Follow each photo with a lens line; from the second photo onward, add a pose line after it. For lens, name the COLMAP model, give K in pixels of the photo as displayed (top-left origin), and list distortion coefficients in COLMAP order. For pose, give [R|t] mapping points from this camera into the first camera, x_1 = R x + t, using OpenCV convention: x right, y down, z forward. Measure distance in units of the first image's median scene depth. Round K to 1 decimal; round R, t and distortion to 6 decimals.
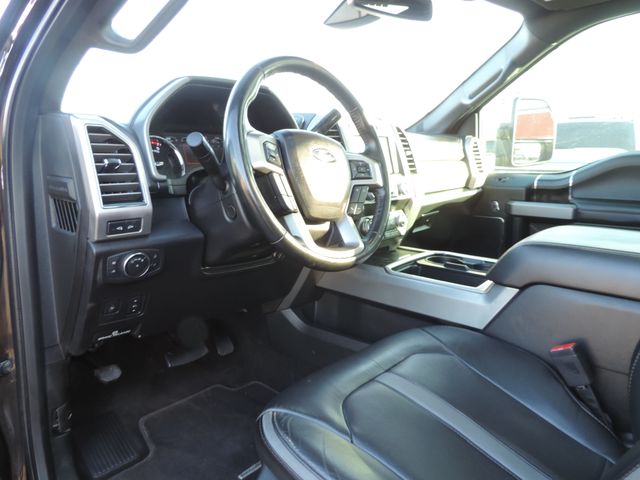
lens RADIAL K [[446.6, 0, 320.0], [0, 446.6, 240.0], [0, 0, 1]] dist [-0.027557, 0.002176]
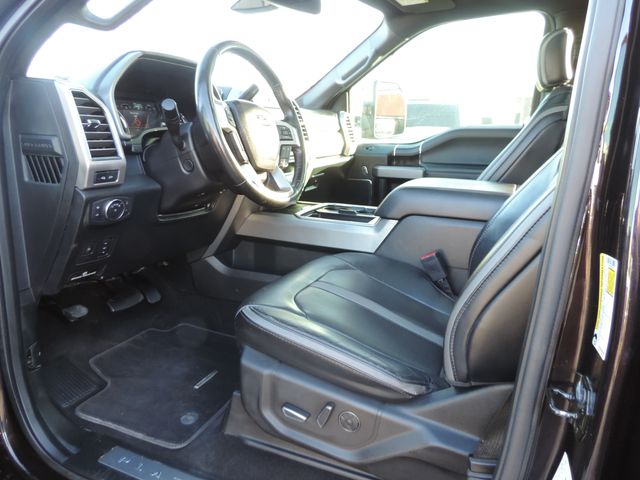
lens RADIAL K [[435.5, 0, 320.0], [0, 435.5, 240.0], [0, 0, 1]] dist [-0.041036, 0.001420]
pose [[0.952603, -0.058704, 0.298498, -0.202020], [0.041072, 0.997039, 0.065007, 0.072469], [-0.301430, -0.049666, 0.952194, -0.240216]]
